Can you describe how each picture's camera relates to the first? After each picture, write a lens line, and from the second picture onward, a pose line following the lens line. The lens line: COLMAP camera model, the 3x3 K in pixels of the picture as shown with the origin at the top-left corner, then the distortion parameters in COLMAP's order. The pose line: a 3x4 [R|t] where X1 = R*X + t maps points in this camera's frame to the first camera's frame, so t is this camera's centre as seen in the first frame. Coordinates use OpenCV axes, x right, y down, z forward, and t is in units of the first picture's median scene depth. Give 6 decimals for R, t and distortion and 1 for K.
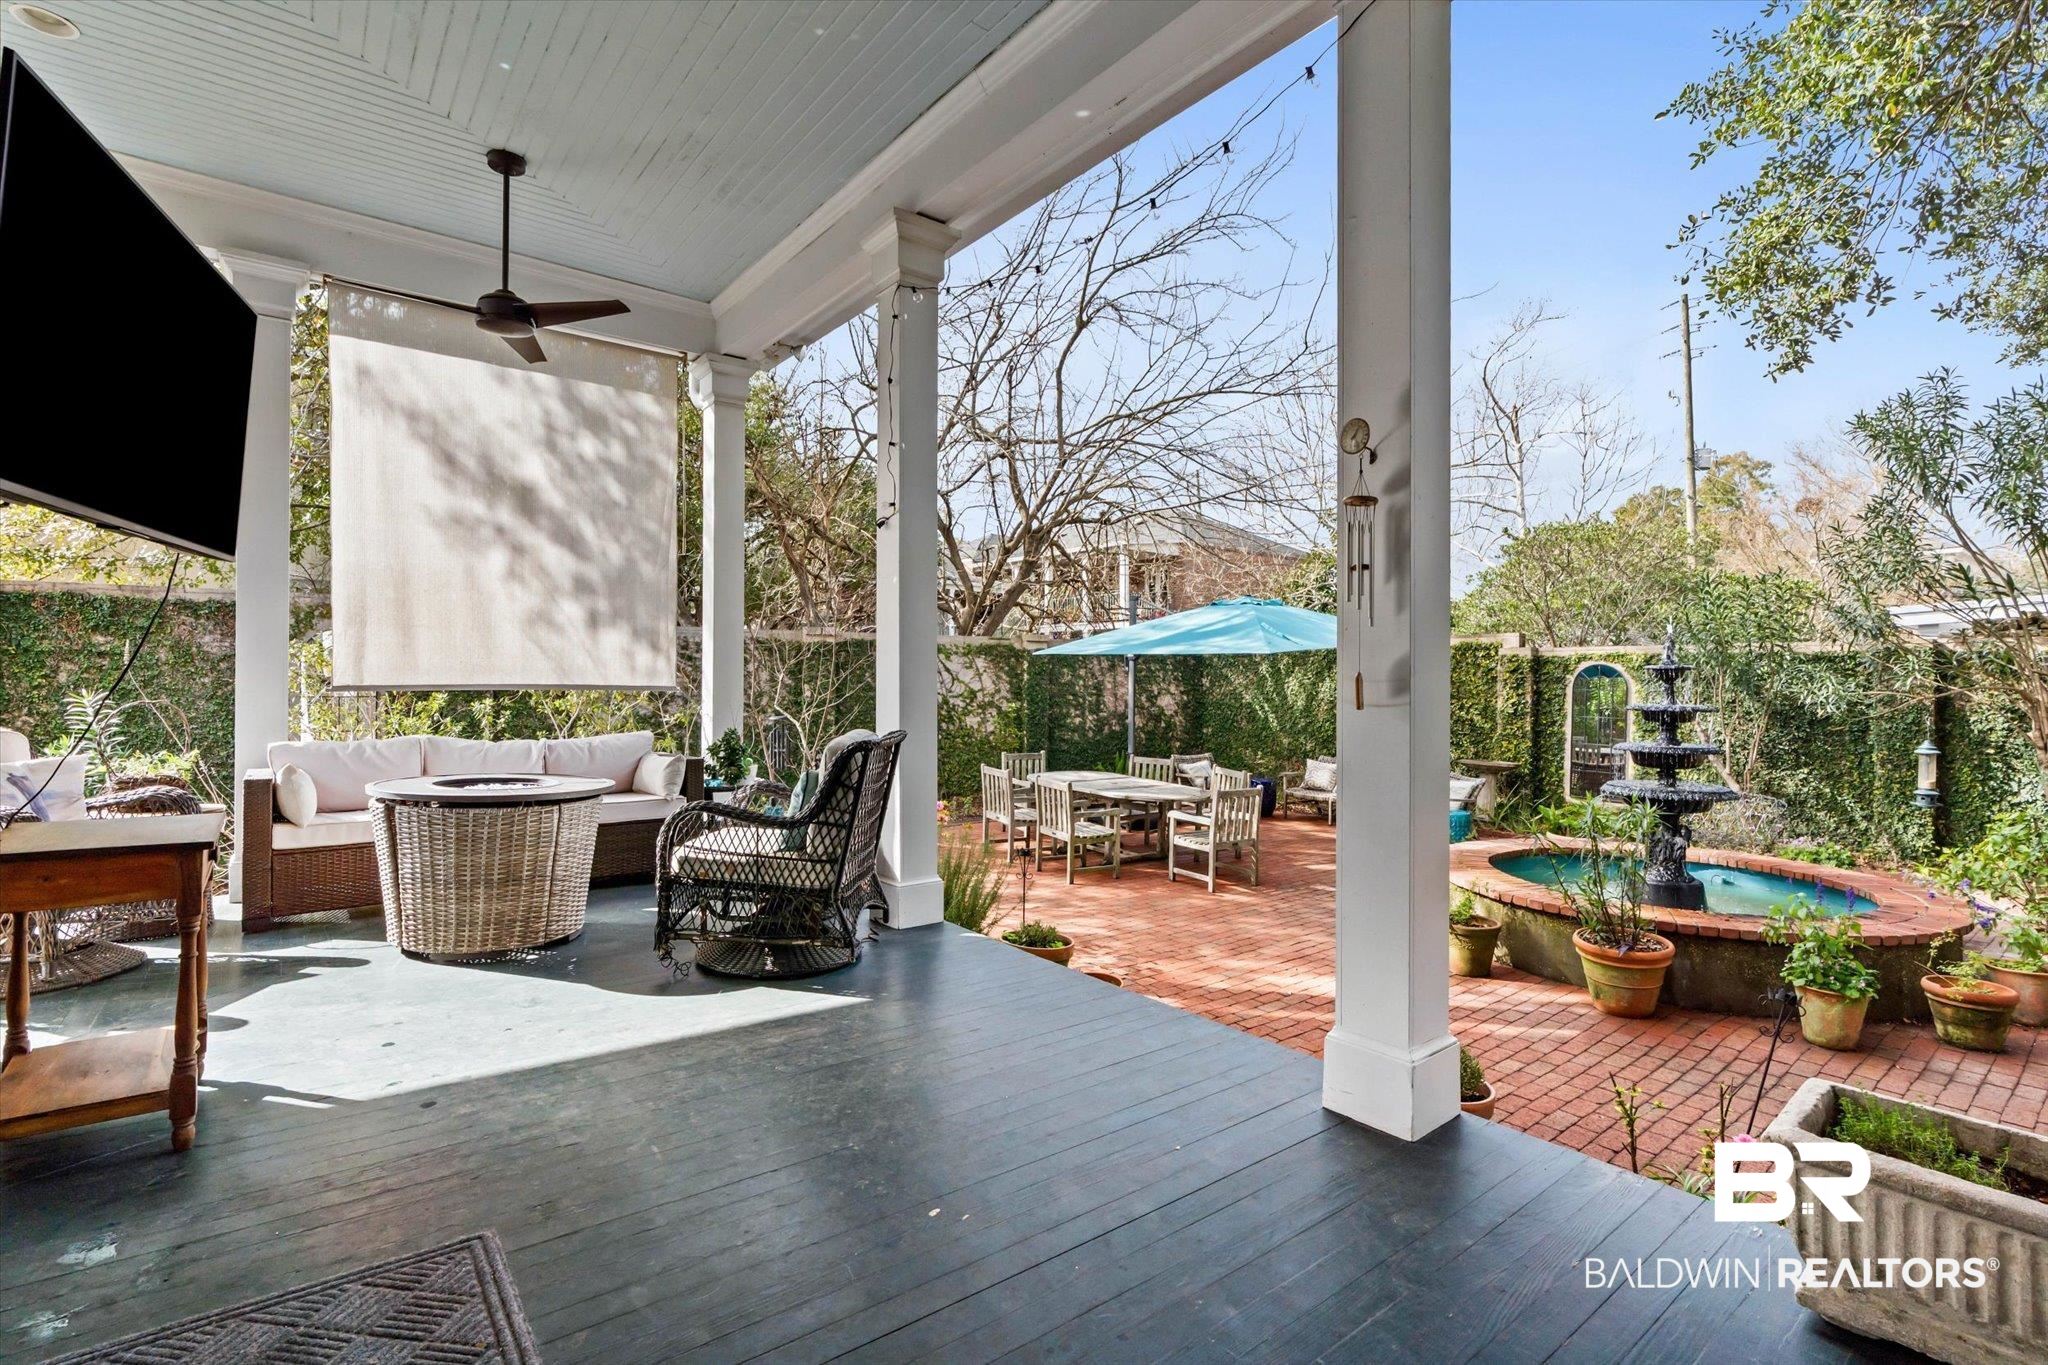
lens RADIAL K [[936.9, 0, 1030.8], [0, 936.9, 675.2], [0, 0, 1]] dist [-0.000840, -0.000767]
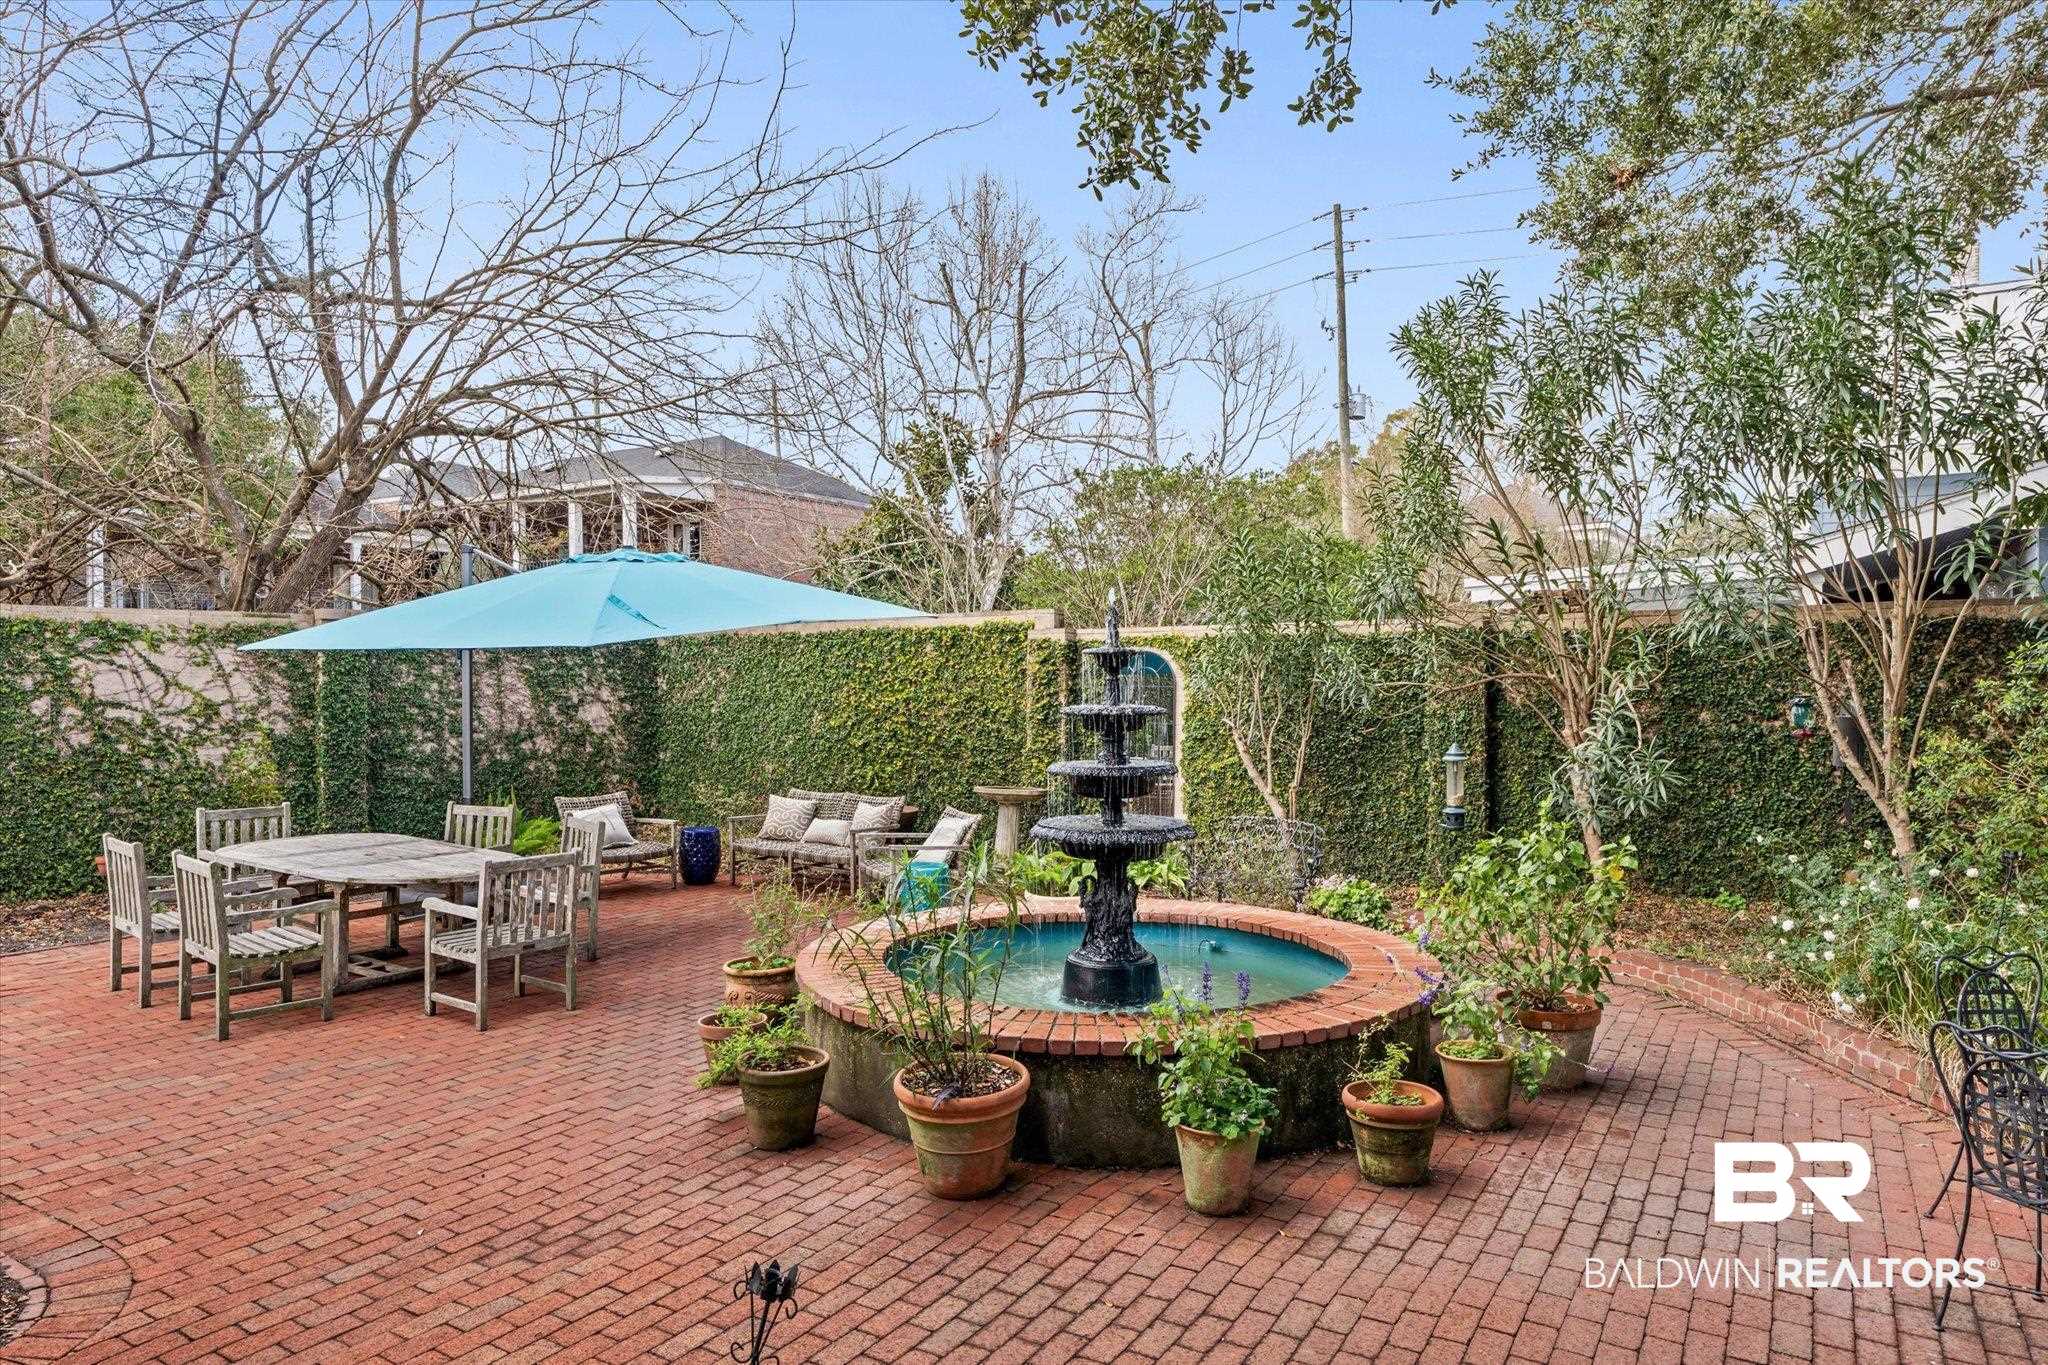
lens RADIAL K [[1284.0, 0, 1025.9], [0, 1284.0, 693.0], [0, 0, 1]] dist [-0.002460, -0.000760]
pose [[0.941876, -0.016912, 0.335534, 0.177358], [0.011949, 0.999787, 0.016849, 0.003005], [-0.335747, -0.011860, 0.941878, 0.075092]]
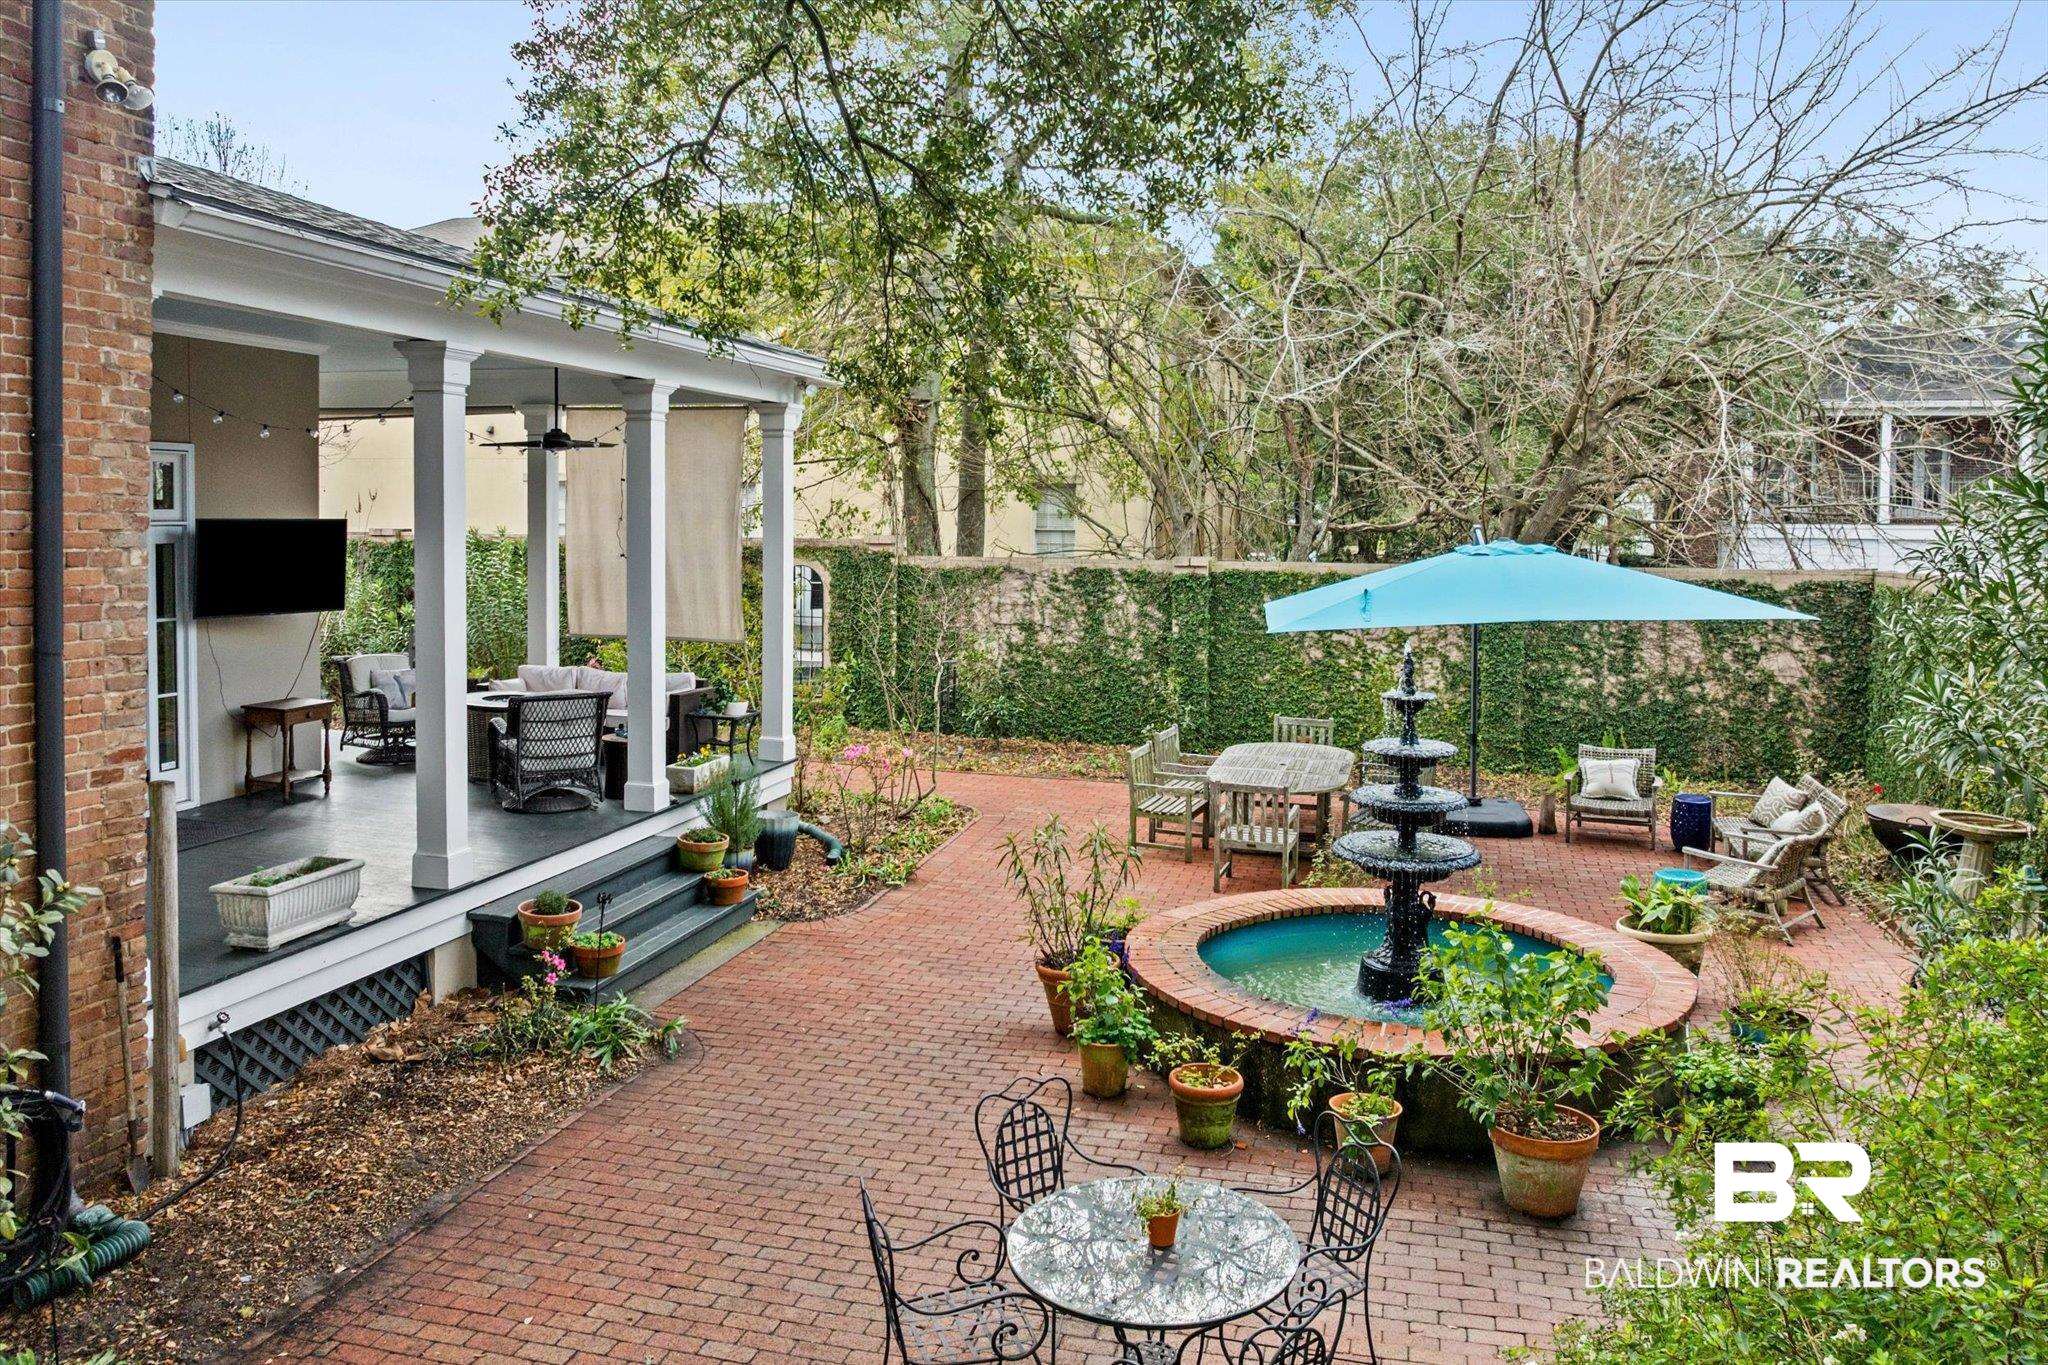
lens RADIAL K [[1479.1, 0, 1028.5], [0, 1479.1, 680.1], [0, 0, 1]] dist [-0.047588, -0.001725]
pose [[0.598534, 0.089363, -0.796098, 0.867774], [-0.002368, 0.993952, 0.109792, -0.093904], [0.801094, -0.063829, 0.595125, 0.007522]]
